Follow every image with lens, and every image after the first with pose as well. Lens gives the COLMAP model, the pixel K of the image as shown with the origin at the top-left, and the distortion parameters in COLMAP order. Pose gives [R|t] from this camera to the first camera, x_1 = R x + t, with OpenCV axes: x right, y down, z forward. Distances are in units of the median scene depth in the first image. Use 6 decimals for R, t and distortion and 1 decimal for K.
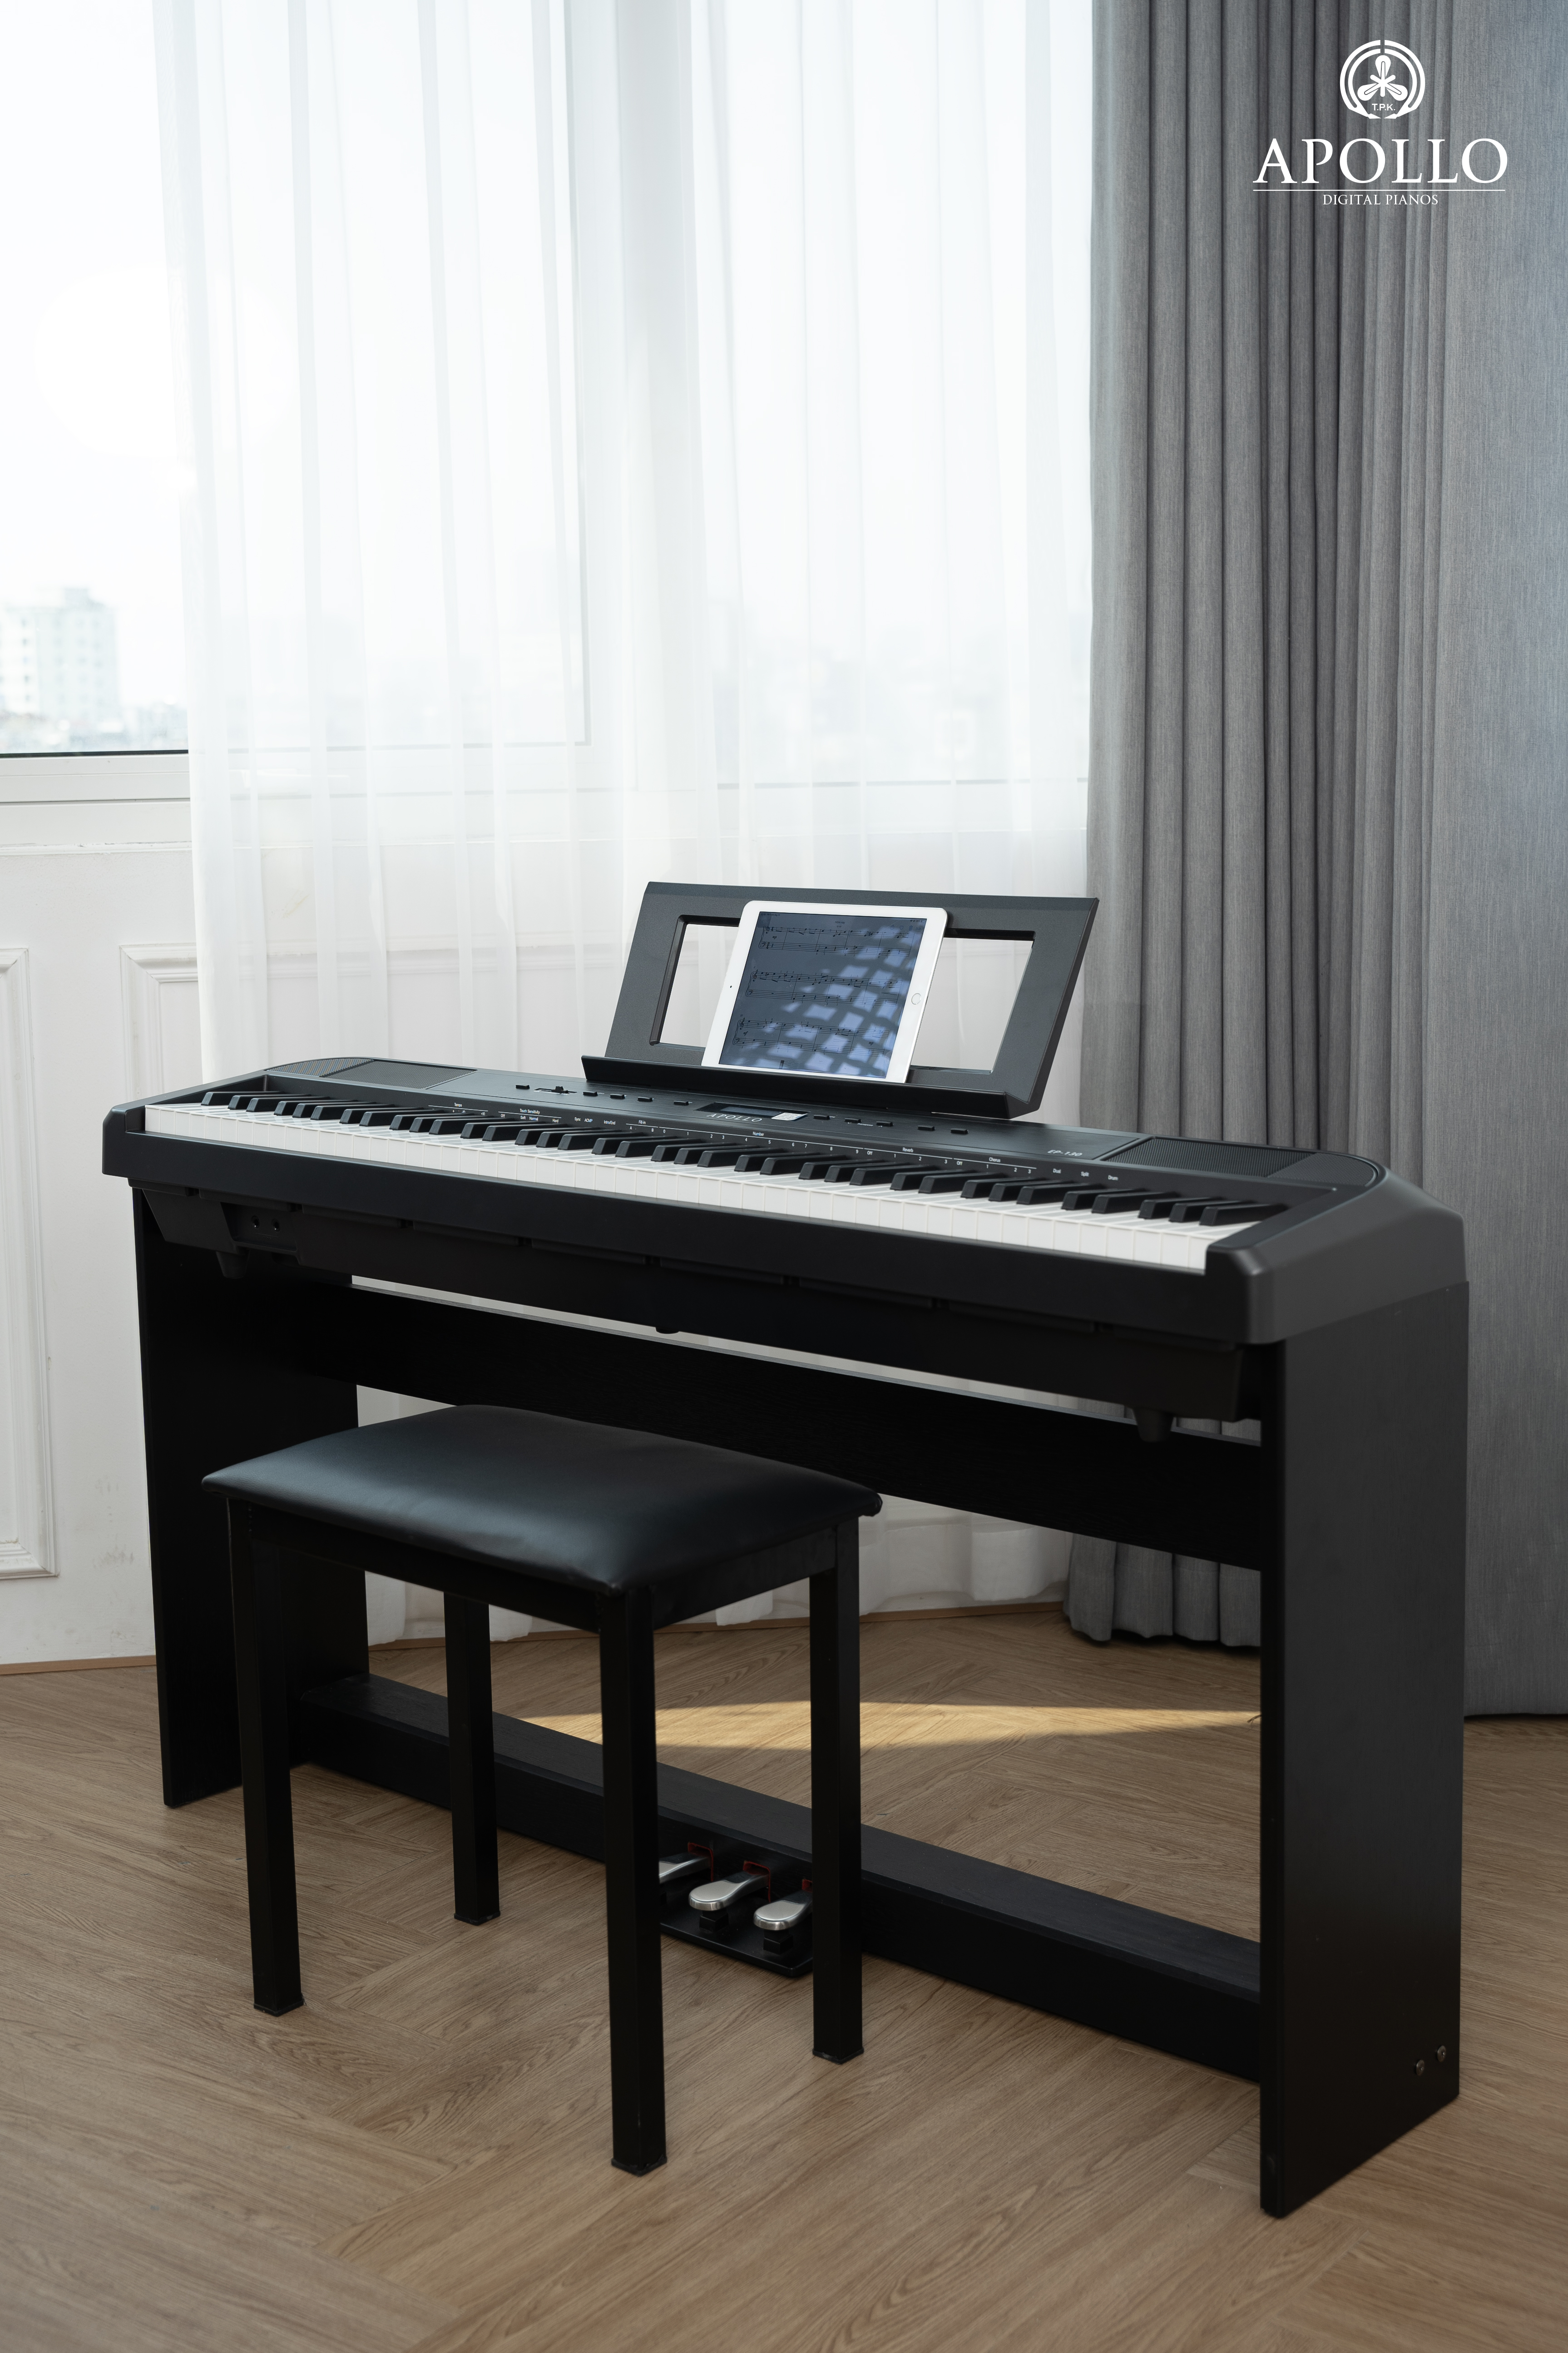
lens RADIAL K [[2865.8, 0, 784.0], [0, 2865.8, 1176.5], [0, 0, 1]] dist [-0.012534, 0.237854]
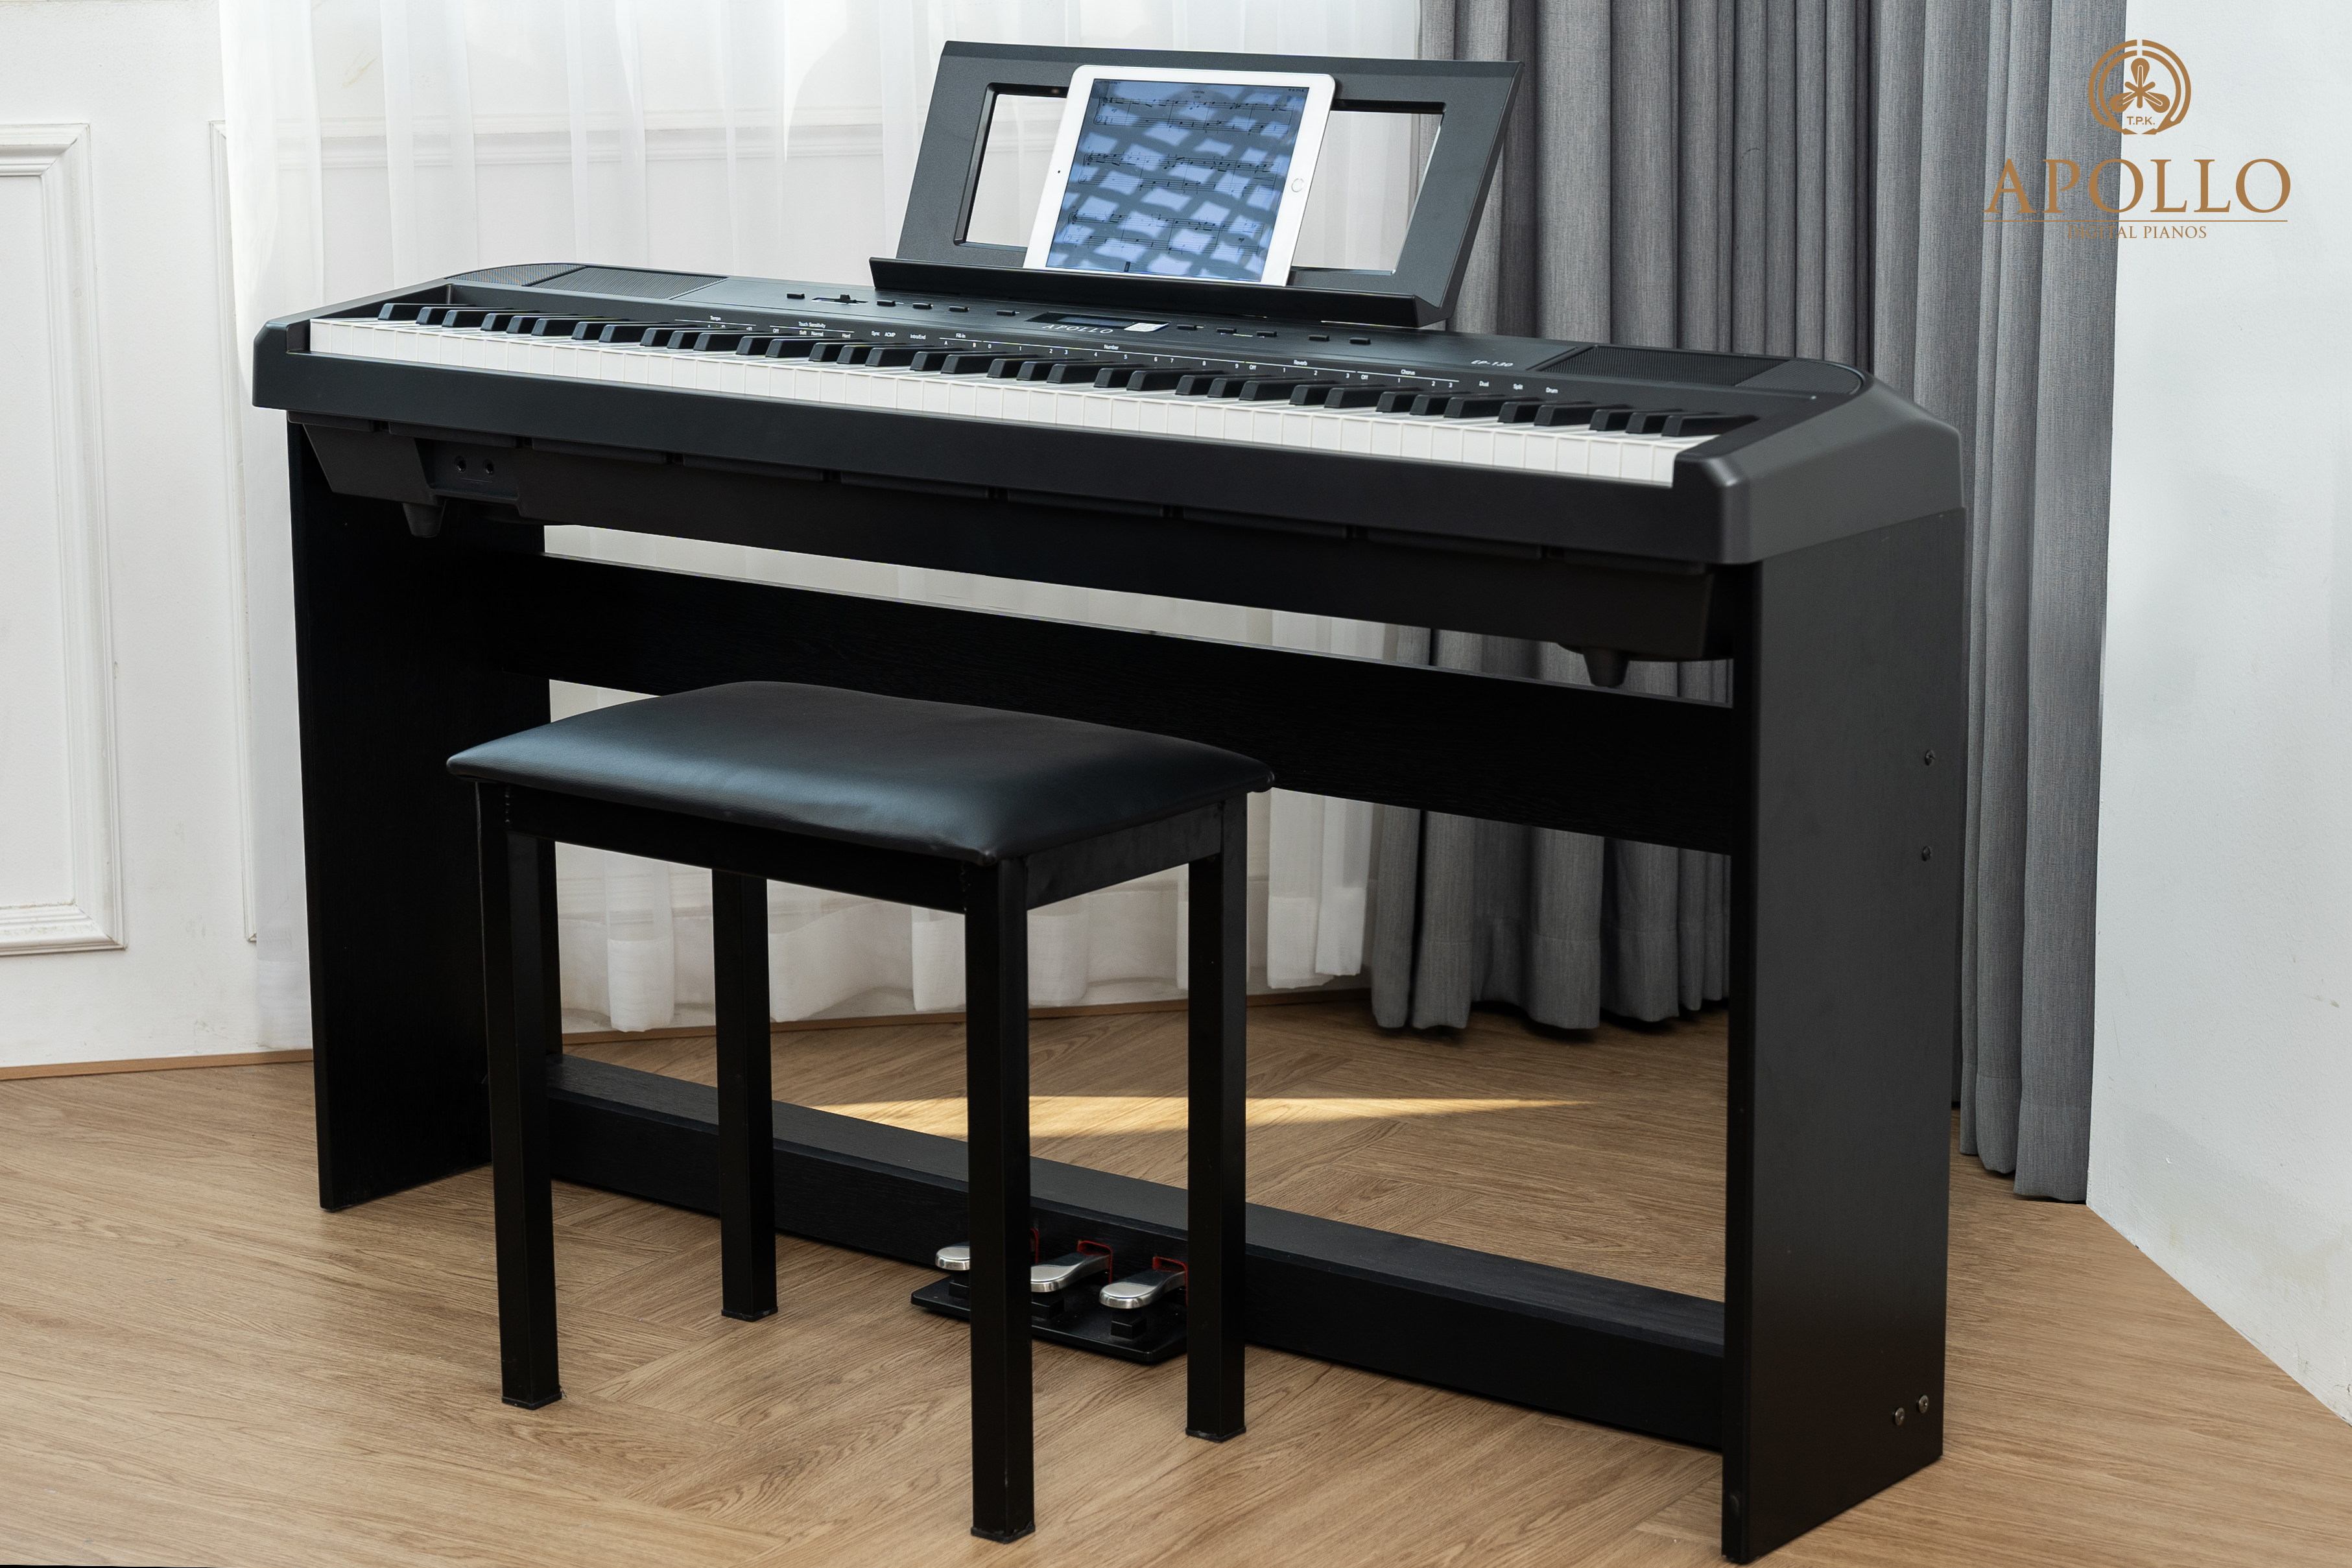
lens RADIAL K [[4591.4, 0, 1090.8], [0, 4591.4, 709.1], [0, 0, 1]] dist [0.041696, 0.265268]
pose [[0.998327, -0.000850, 0.057813, -0.092160], [-0.001285, 0.999318, 0.036892, 0.040758], [-0.057805, -0.036904, 0.997646, -0.327476]]
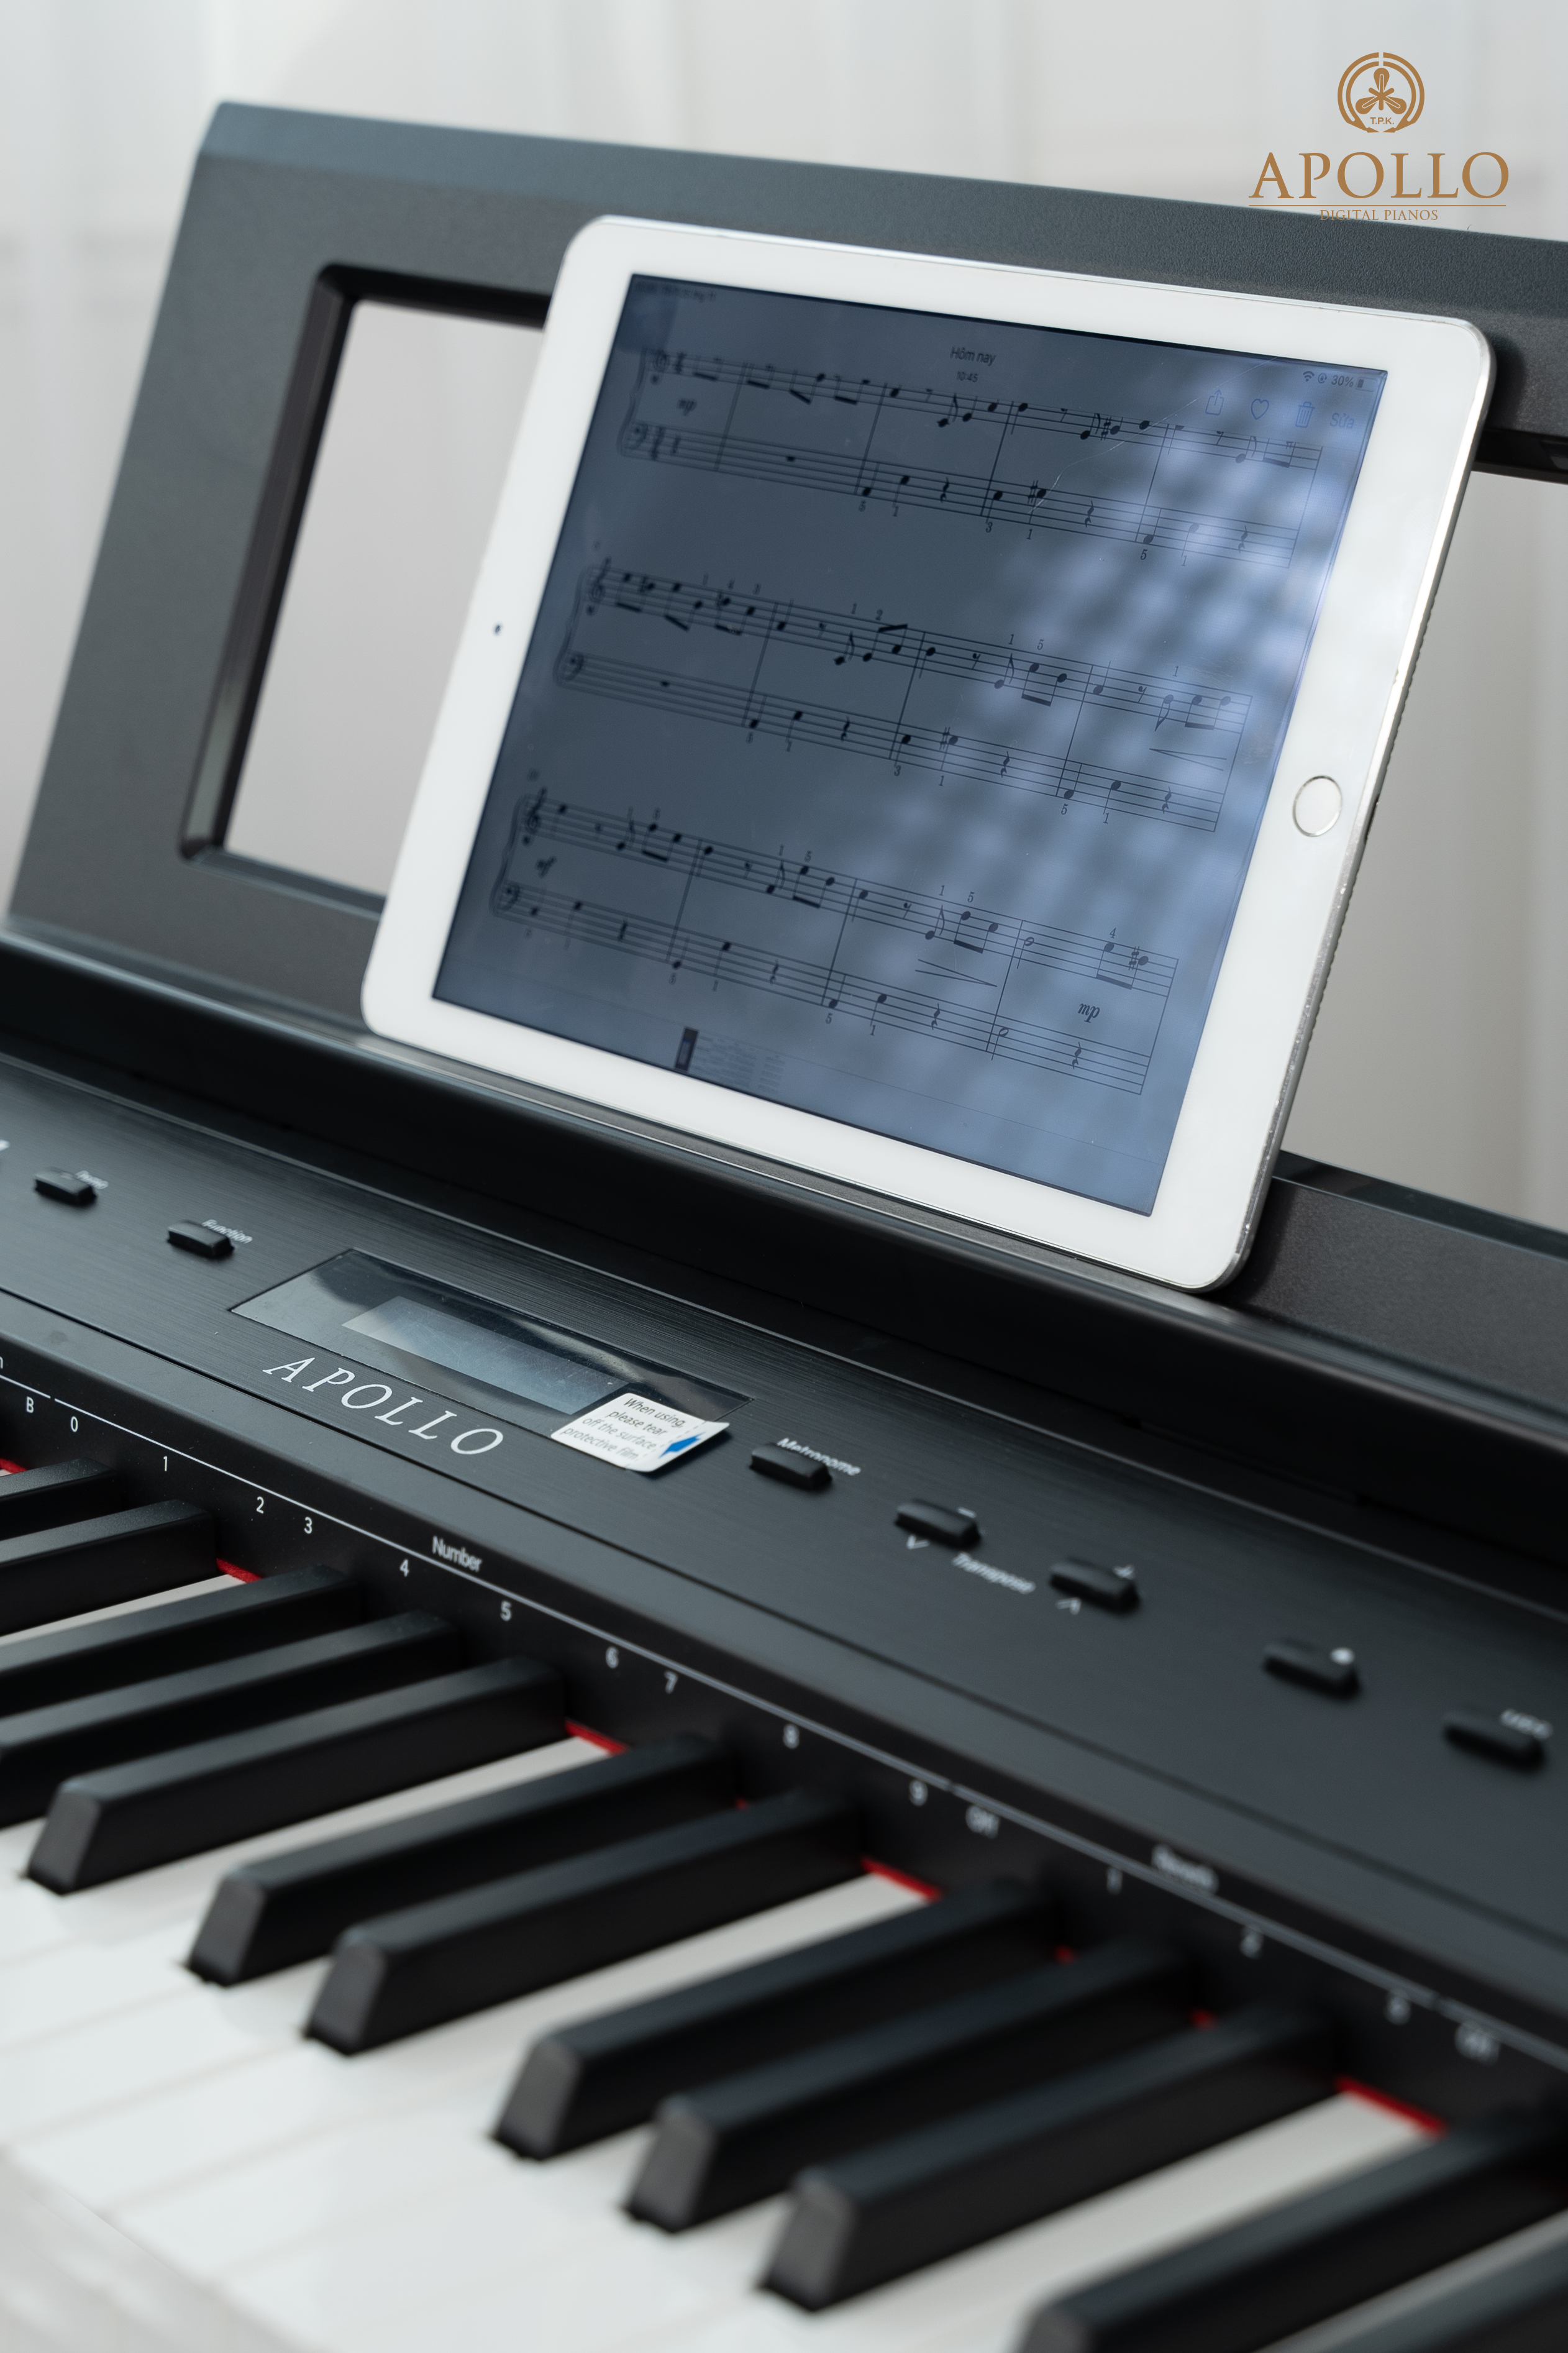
lens RADIAL K [[4653.9, 0, 784.0], [0, 4653.9, 1176.5], [0, 0, 1]] dist [-0.021743, 0.592361]
pose [[0.993050, 0.016249, -0.116567, 0.049272], [0.006399, 0.981504, 0.191335, -0.101188], [0.117520, -0.190751, 0.974578, 0.702022]]
